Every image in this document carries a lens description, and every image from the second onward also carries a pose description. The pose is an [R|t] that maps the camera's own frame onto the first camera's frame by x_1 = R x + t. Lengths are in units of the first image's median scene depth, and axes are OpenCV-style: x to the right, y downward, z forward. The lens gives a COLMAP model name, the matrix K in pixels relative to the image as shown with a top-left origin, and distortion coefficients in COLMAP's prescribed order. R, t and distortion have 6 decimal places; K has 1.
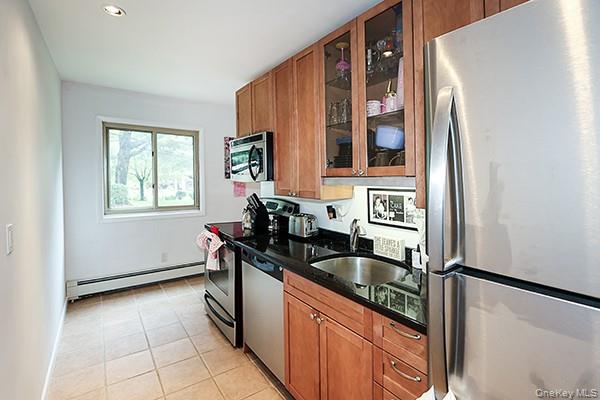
lens RADIAL K [[287.8, 0, 299.7], [0, 287.8, 181.2], [0, 0, 1]] dist [0.001204, 0.000437]
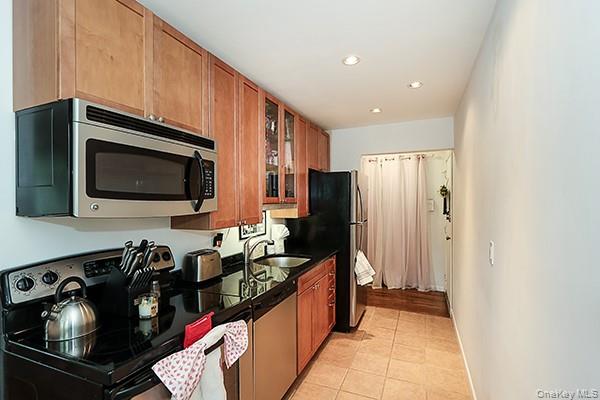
lens RADIAL K [[287.8, 0, 299.7], [0, 287.8, 181.2], [0, 0, 1]] dist [0.001204, 0.000437]
pose [[-0.522604, 0.059723, 0.850481, -1.021693], [0.008408, 0.997856, -0.064906, -0.030481], [-0.852534, -0.026769, -0.521986, 1.490802]]
